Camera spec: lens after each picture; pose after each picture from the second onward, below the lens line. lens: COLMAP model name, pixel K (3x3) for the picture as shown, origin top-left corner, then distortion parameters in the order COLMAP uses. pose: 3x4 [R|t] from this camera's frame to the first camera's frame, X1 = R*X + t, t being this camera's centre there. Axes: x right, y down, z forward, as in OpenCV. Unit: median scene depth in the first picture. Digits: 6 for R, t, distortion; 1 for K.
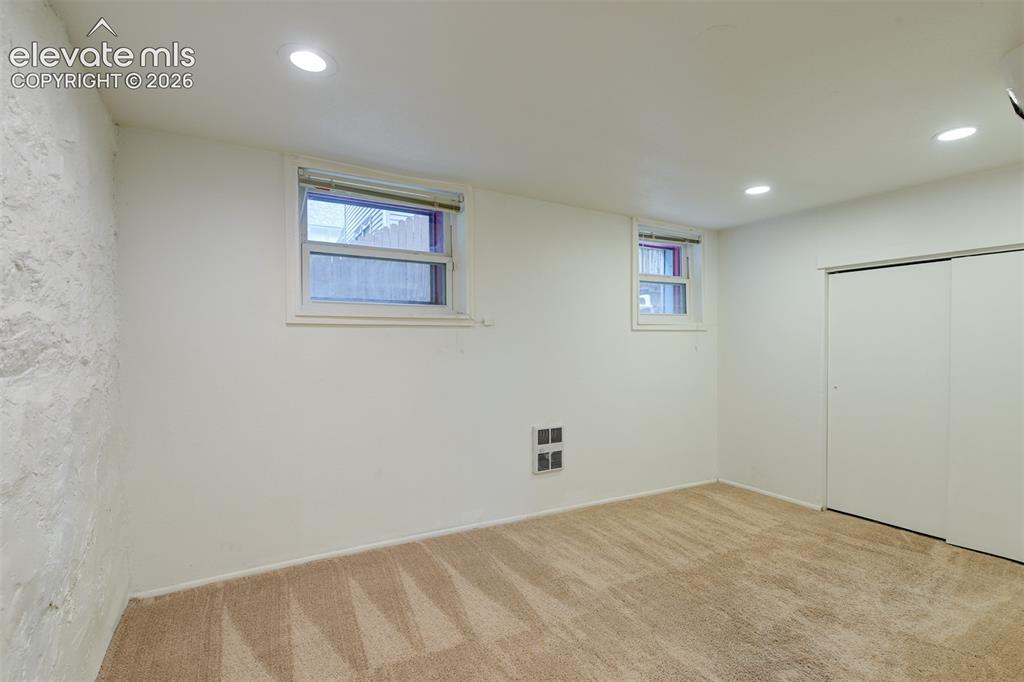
lens RADIAL K [[496.3, 0, 513.5], [0, 496.3, 346.4], [0, 0, 1]] dist [-0.000972, -0.000213]
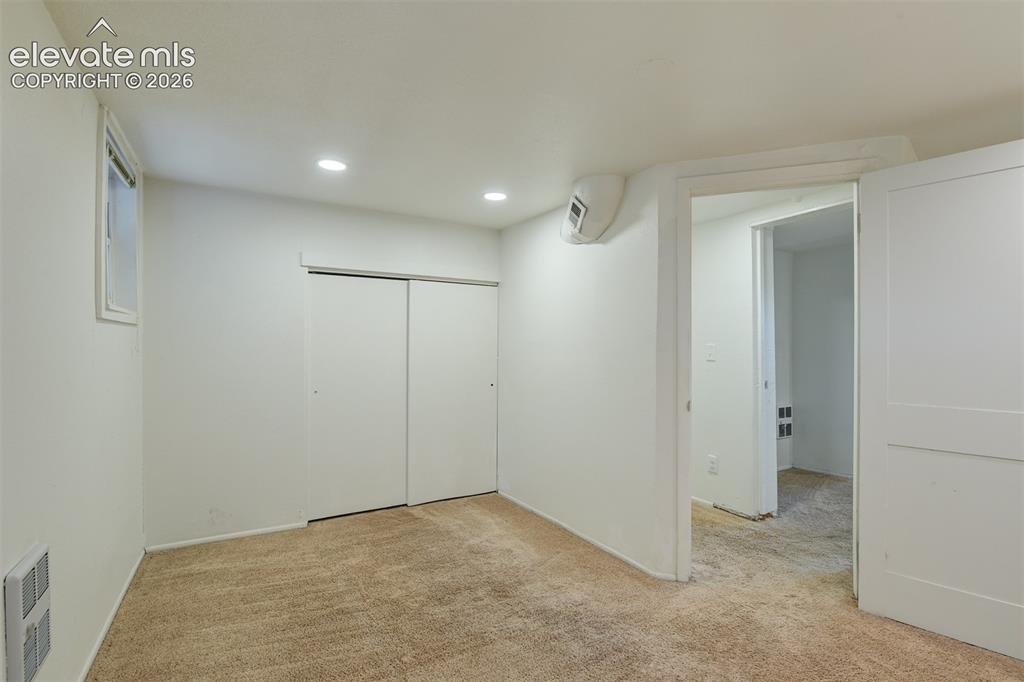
lens RADIAL K [[496.3, 0, 510.9], [0, 496.3, 339.6], [0, 0, 1]] dist [-0.000972, -0.000213]
pose [[-0.018507, 0.015238, 0.999713, -0.329704], [0.000868, 0.999884, -0.015224, -0.003189], [-0.999828, 0.000586, -0.018518, 0.653316]]
